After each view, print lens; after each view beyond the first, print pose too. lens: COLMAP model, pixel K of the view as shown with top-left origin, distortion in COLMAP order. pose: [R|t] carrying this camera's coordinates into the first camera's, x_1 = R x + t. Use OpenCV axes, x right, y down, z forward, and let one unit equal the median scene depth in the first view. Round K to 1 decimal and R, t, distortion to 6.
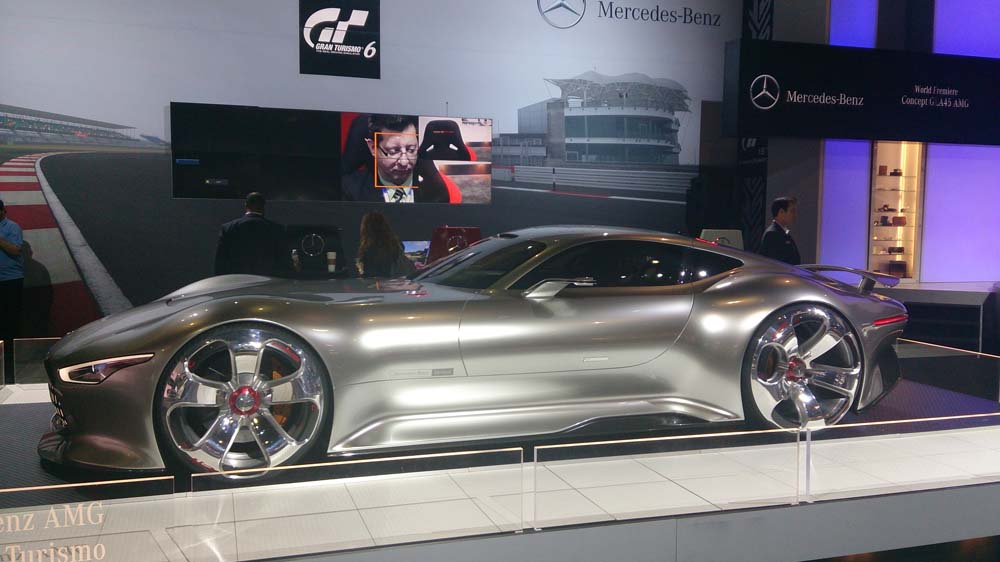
lens RADIAL K [[904.2, 0, 500.0], [0, 904.2, 281.0], [0, 0, 1]] dist [0.122792, -0.222694]
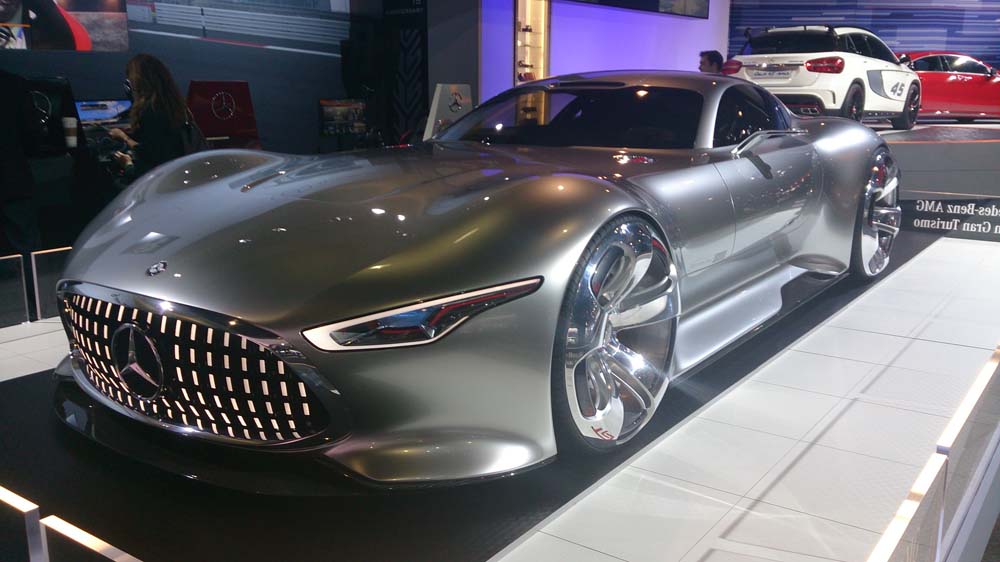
lens RADIAL K [[900.0, 0, 504.0], [0, 900.0, 283.6], [0, 0, 1]] dist [0.115928, -0.193030]
pose [[0.801767, -0.137189, 0.581677, -0.234740], [0.048276, 0.984983, 0.165767, -0.005115], [-0.595683, -0.104825, 0.796350, 0.171083]]
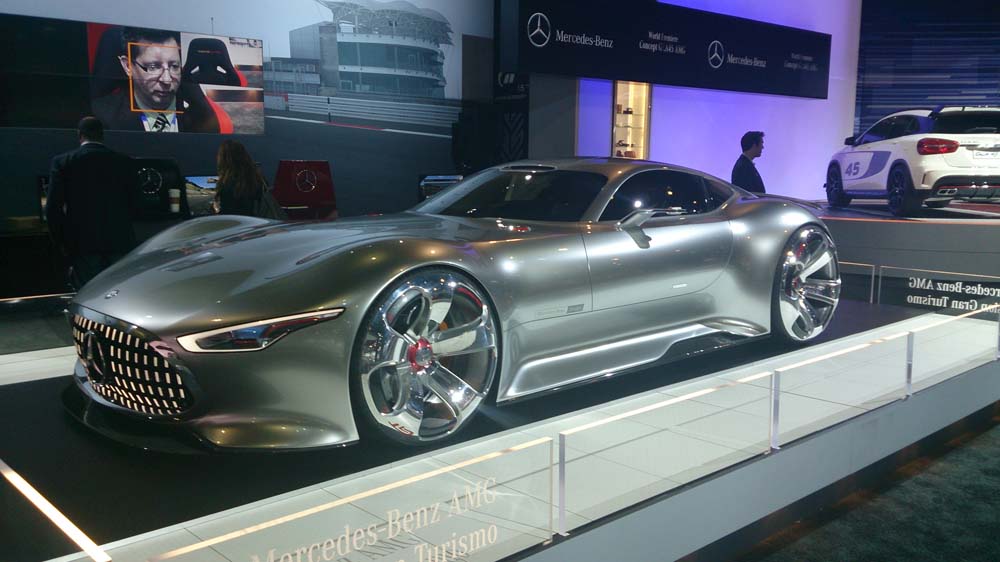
lens RADIAL K [[900.0, 0, 504.0], [0, 900.0, 283.6], [0, 0, 1]] dist [0.115928, -0.193030]
pose [[0.904901, -0.061347, 0.421177, -0.187502], [0.030229, 0.996322, 0.080174, -0.001760], [-0.424547, -0.059818, 0.903428, 0.058750]]
